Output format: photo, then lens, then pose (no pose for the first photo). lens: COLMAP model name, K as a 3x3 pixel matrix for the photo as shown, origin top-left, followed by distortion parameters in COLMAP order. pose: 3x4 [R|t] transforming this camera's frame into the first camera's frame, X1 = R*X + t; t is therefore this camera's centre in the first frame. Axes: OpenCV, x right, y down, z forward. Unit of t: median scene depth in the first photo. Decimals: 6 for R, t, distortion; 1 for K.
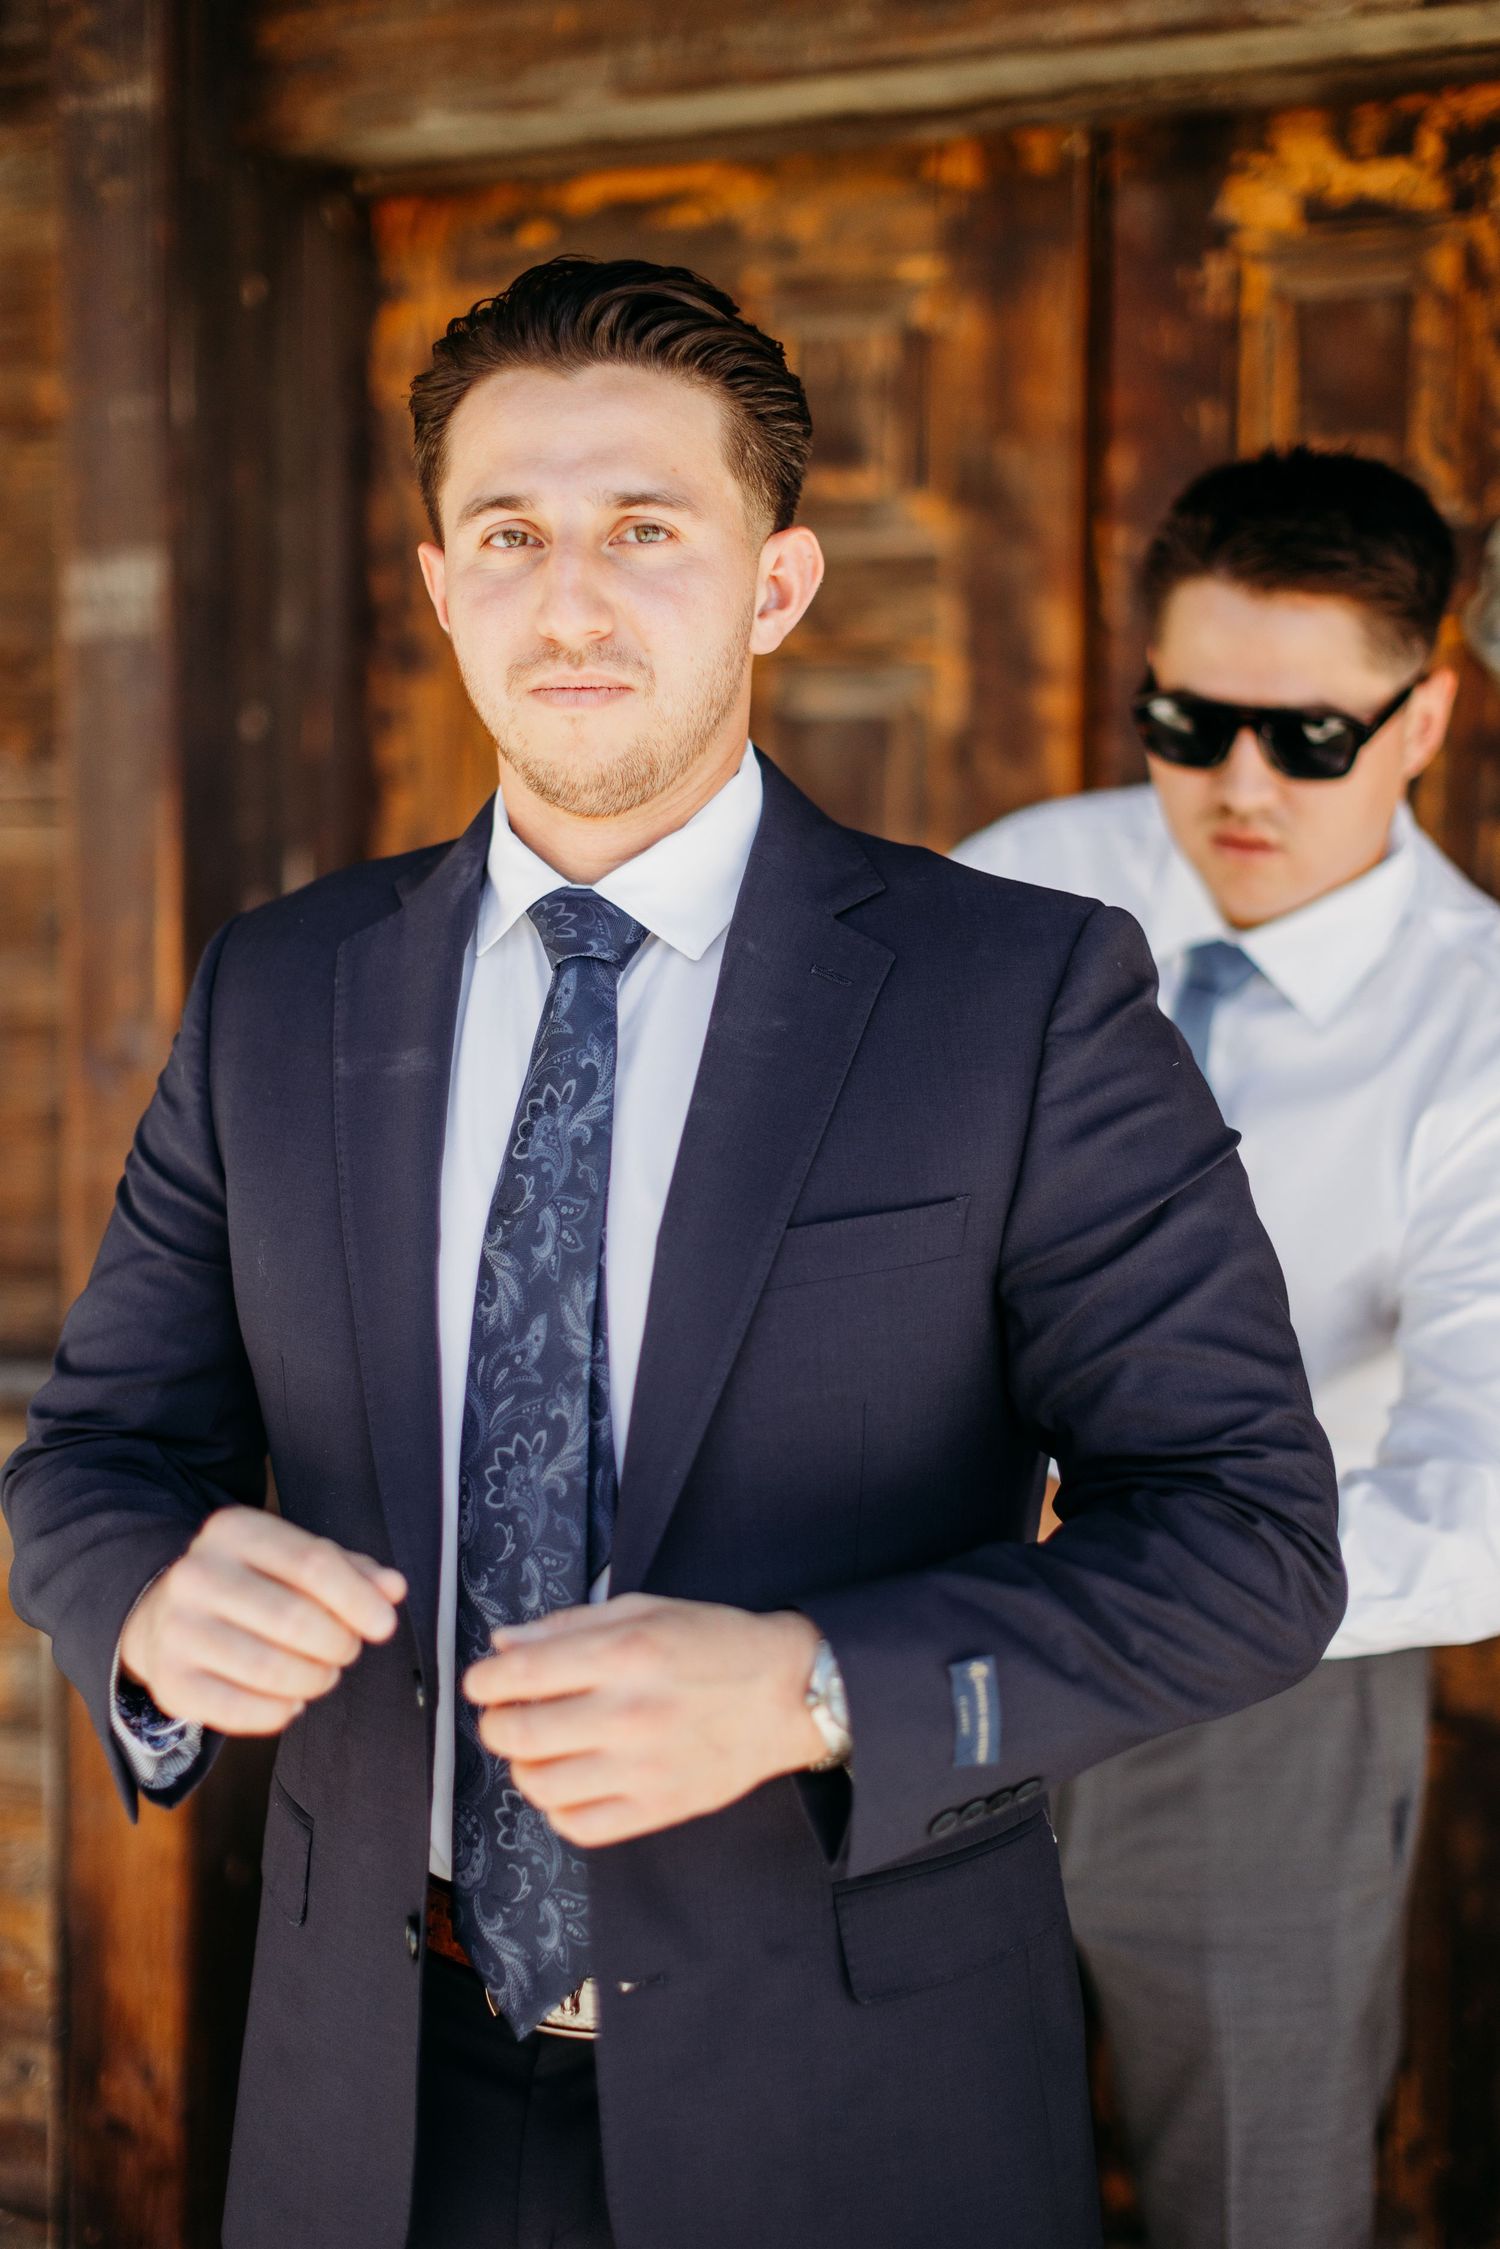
lens RADIAL K [[3254.9, 0, 747.2], [0, 3254.9, 1131.8], [0, 0, 1]] dist [0.008109, 0.000000]
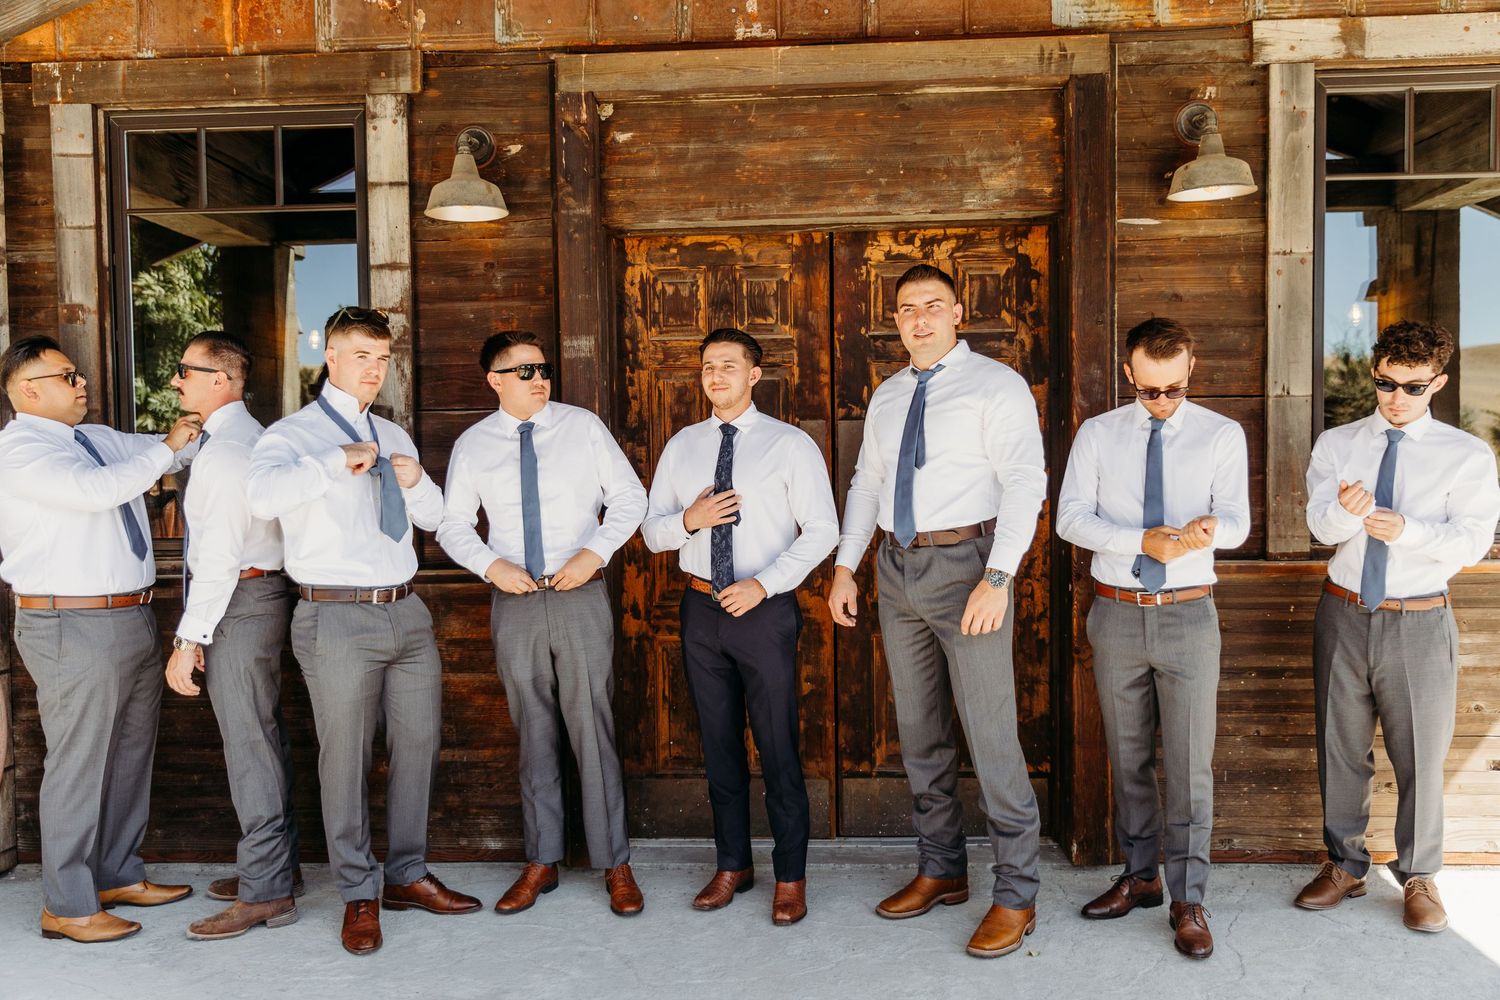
lens RADIAL K [[1274.5, 0, 750.2], [0, 1274.5, 502.0], [0, 0, 1]] dist [-0.002104, -0.002887]
pose [[0.942834, -0.026385, 0.332217, -0.492233], [0.038273, 0.998838, -0.029290, 0.055710], [-0.331058, 0.040331, 0.942748, -0.390834]]
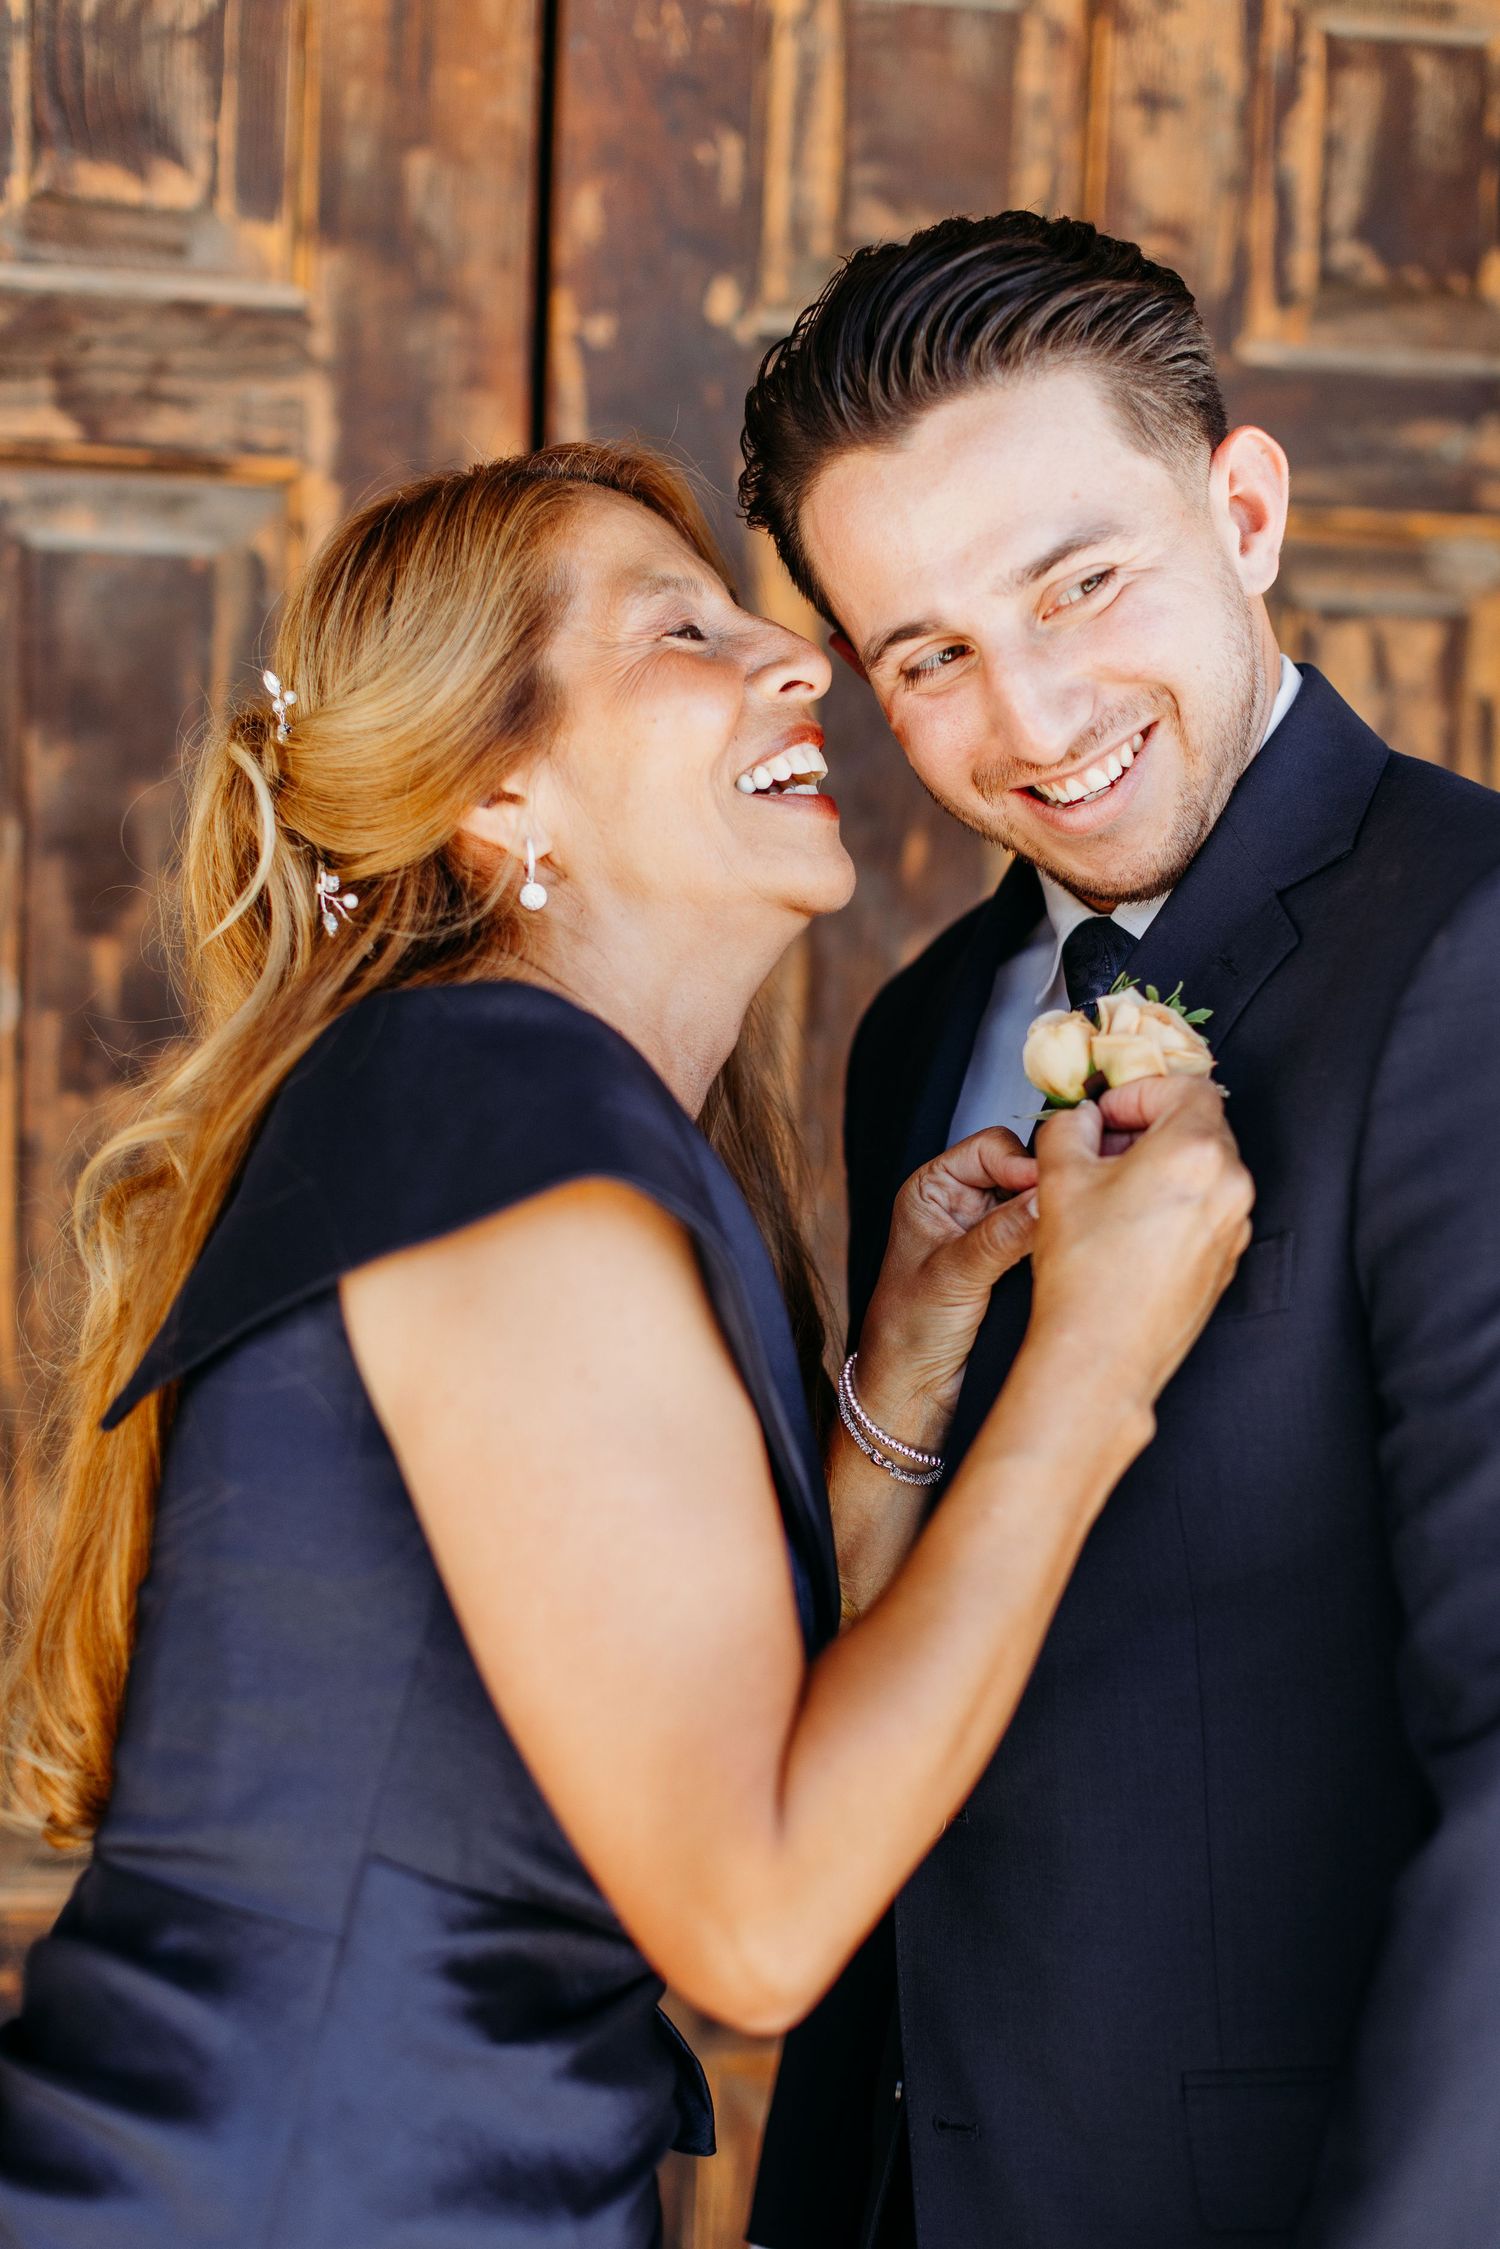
lens RADIAL K [[3254.9, 0, 747.4], [0, 3254.9, 1128.0], [0, 0, 1]] dist [0.008109, 0.000000]
pose [[0.842152, -0.002257, 0.539235, -0.210287], [0.005785, 0.999972, -0.004849, -0.015899], [-0.539209, 0.007203, 0.842141, 0.422923]]
